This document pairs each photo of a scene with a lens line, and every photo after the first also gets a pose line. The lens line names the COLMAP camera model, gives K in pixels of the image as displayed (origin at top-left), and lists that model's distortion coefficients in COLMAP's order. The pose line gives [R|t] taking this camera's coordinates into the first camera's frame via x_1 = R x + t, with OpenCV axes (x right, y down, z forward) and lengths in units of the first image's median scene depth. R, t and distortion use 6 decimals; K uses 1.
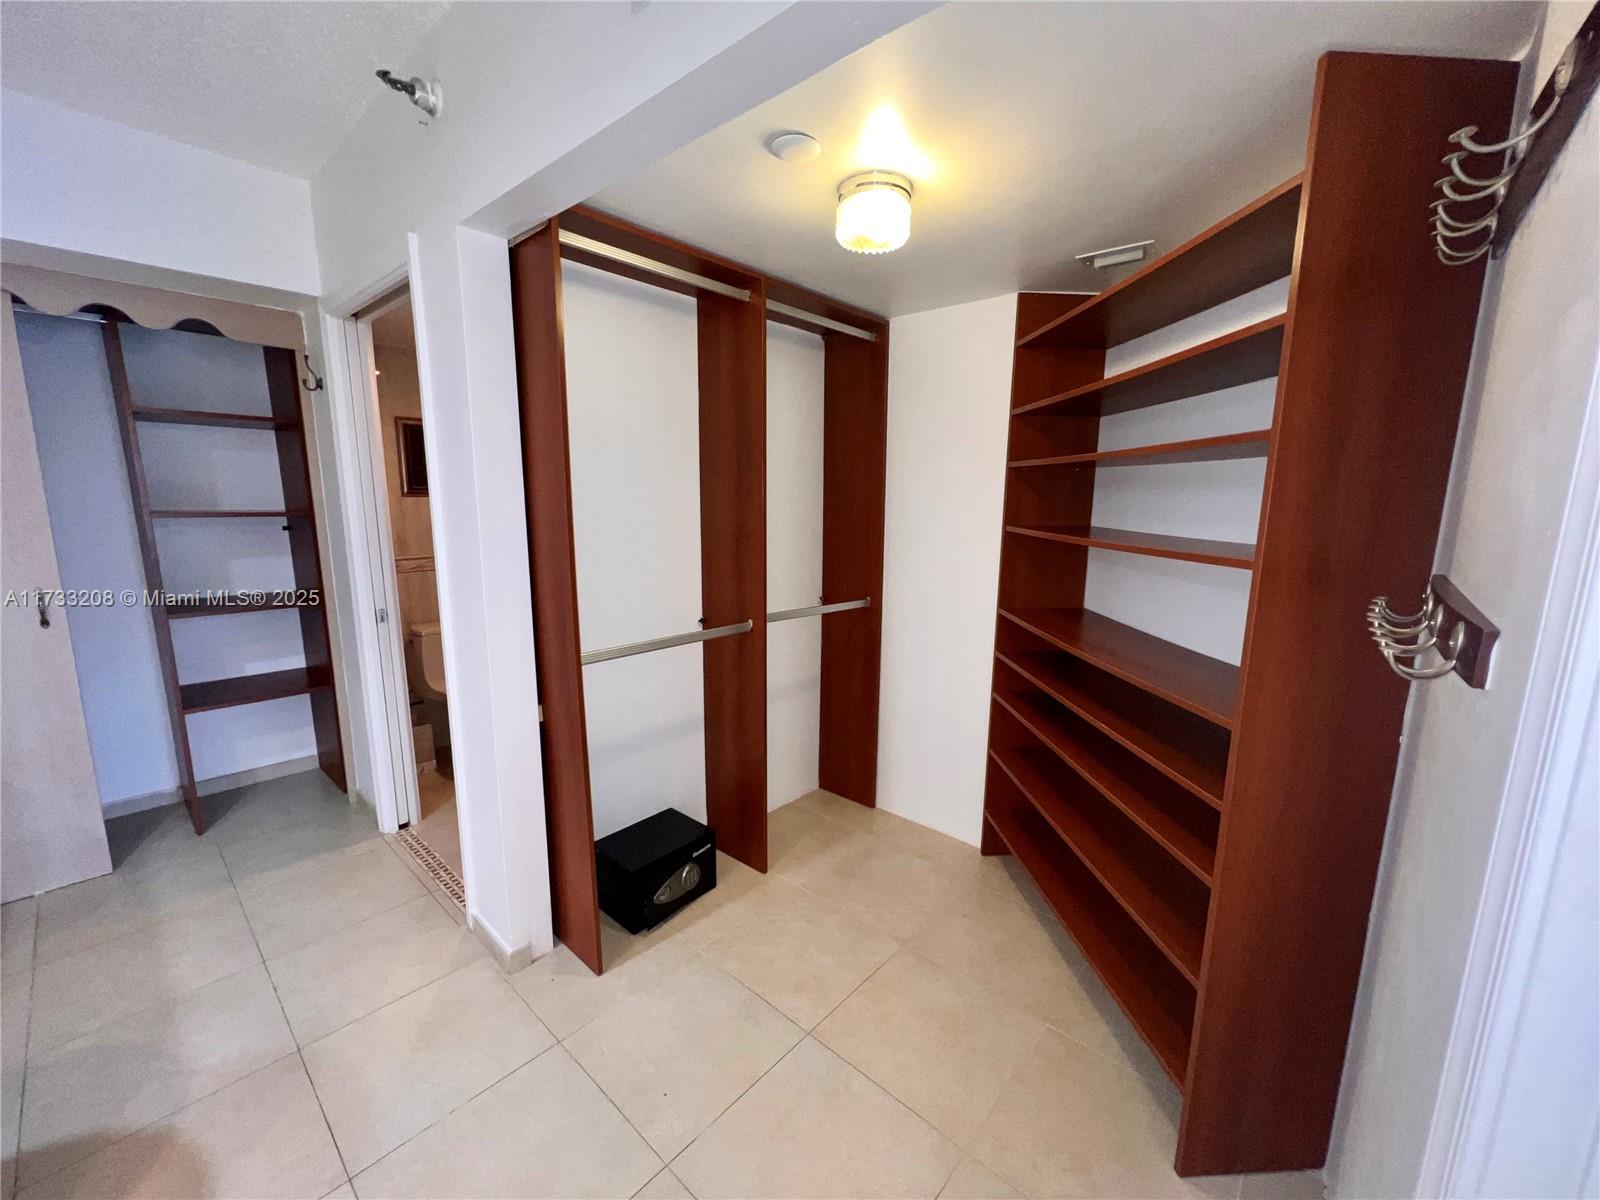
lens RADIAL K [[644.3, 0, 802.0], [0, 644.3, 600.3], [0, 0, 1]] dist [0.002476, -0.000042]
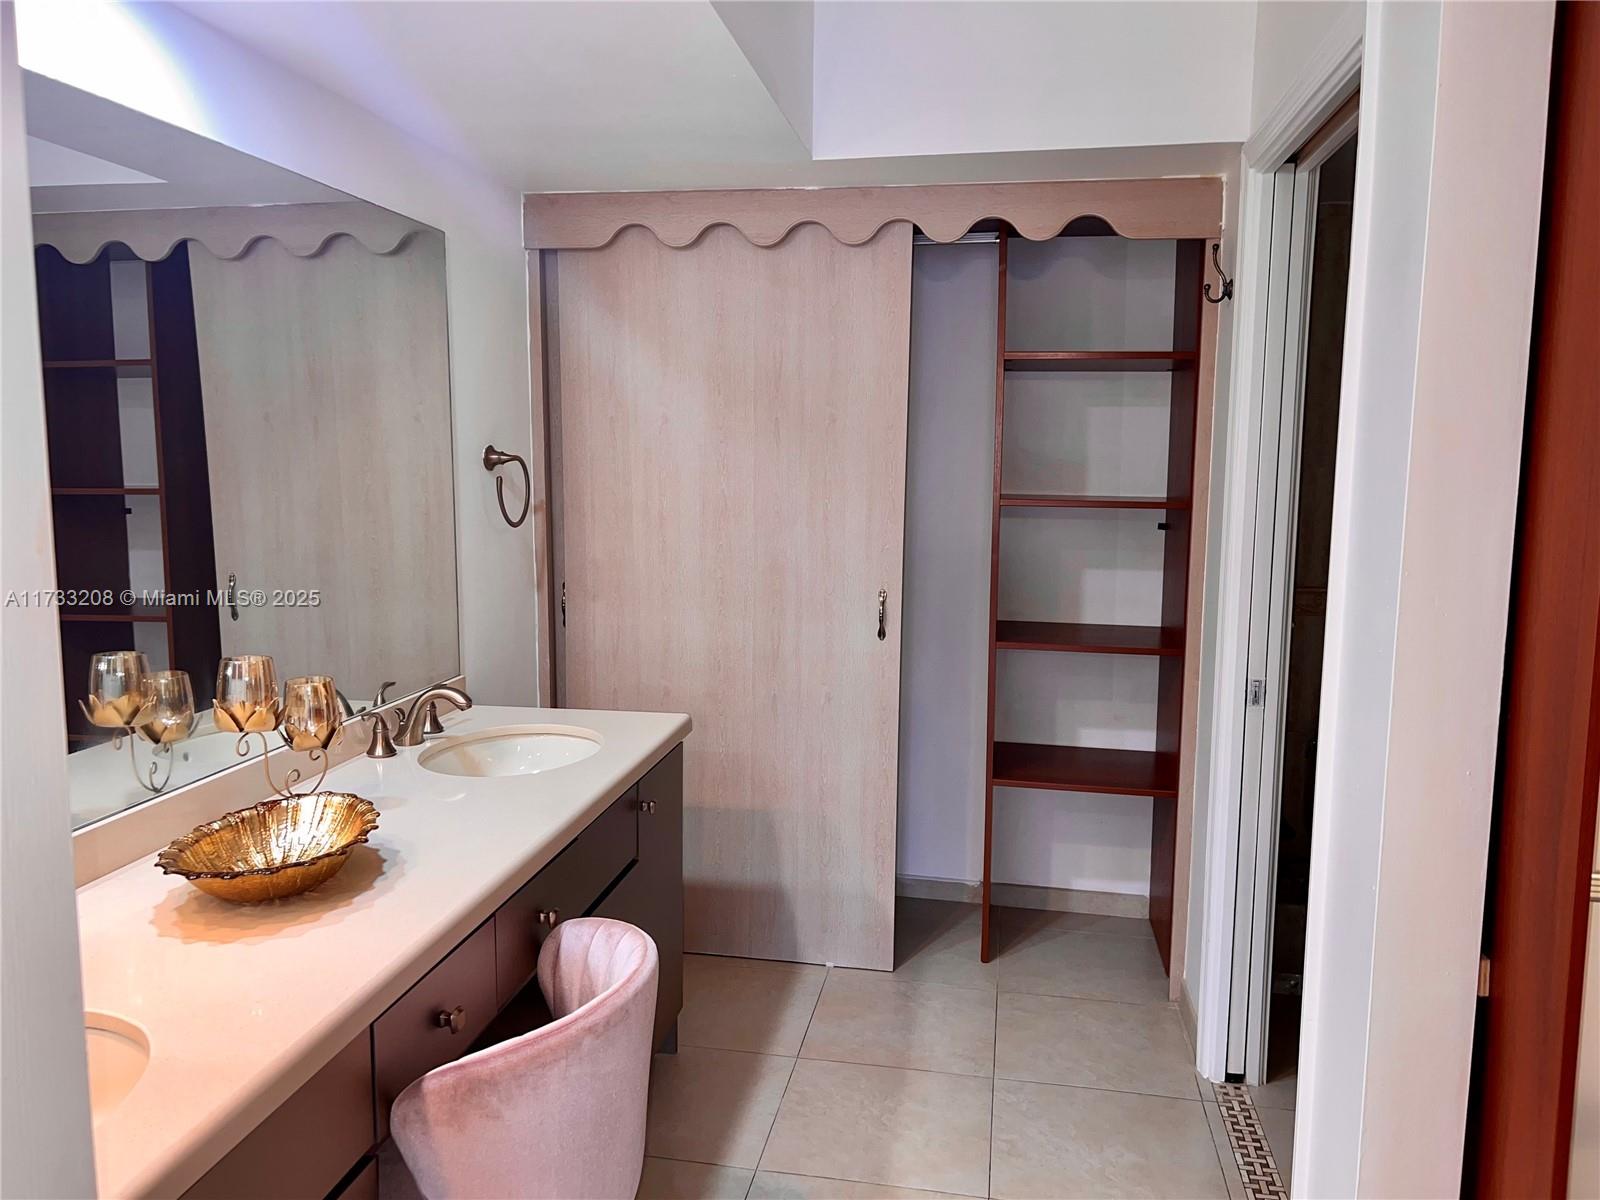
lens RADIAL K [[1206.7, 0, 799.0], [0, 1206.7, 610.5], [0, 0, 1]] dist [0.058258, -0.057423]
pose [[0.522639, 0.106864, -0.845830, 0.022284], [-0.146899, 0.988563, 0.034128, -0.023751], [0.839803, 0.106415, 0.532359, 0.102125]]
